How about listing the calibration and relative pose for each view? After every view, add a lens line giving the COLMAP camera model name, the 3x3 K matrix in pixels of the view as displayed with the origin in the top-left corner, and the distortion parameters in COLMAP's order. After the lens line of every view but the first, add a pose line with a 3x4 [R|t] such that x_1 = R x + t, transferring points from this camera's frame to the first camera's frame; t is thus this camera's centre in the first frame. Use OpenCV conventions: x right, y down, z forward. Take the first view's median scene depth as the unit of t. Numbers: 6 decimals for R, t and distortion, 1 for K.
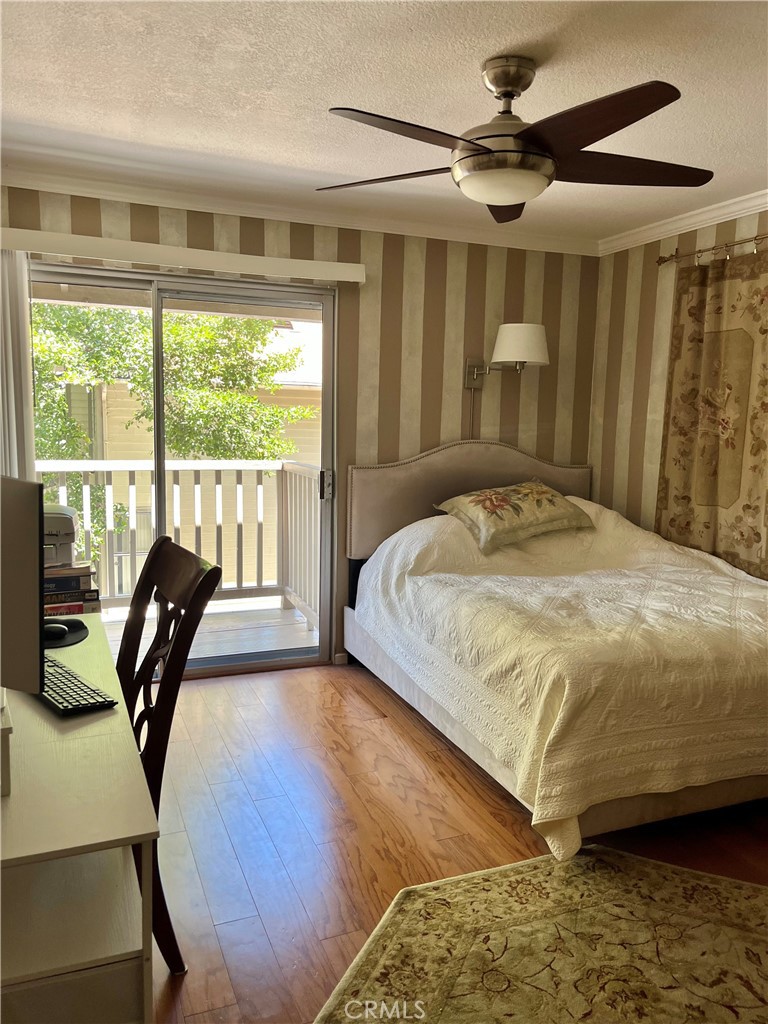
lens RADIAL K [[779.7, 0, 380.0], [0, 779.7, 511.5], [0, 0, 1]] dist [0.045099, -0.029800]
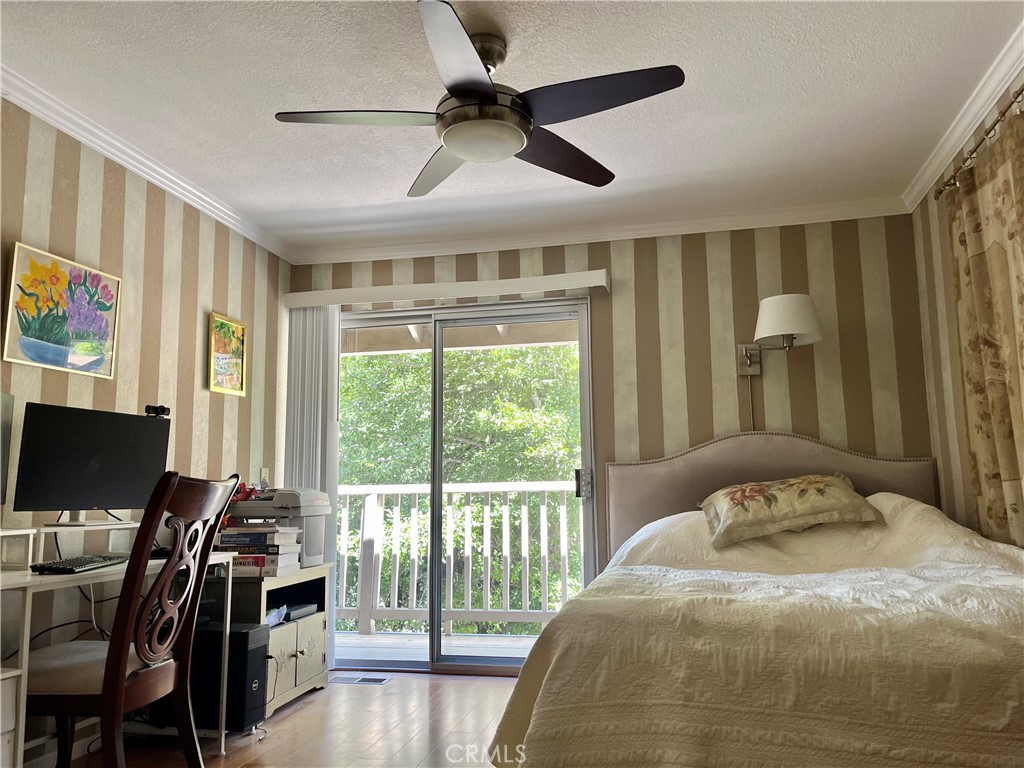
lens RADIAL K [[779.7, 0, 511.0], [0, 779.7, 378.8], [0, 0, 1]] dist [0.045099, -0.029800]
pose [[0.820006, -0.119592, -0.559722, 0.435048], [-0.044902, 0.961472, -0.271212, 0.113942], [0.570591, 0.247528, 0.783042, 0.142327]]
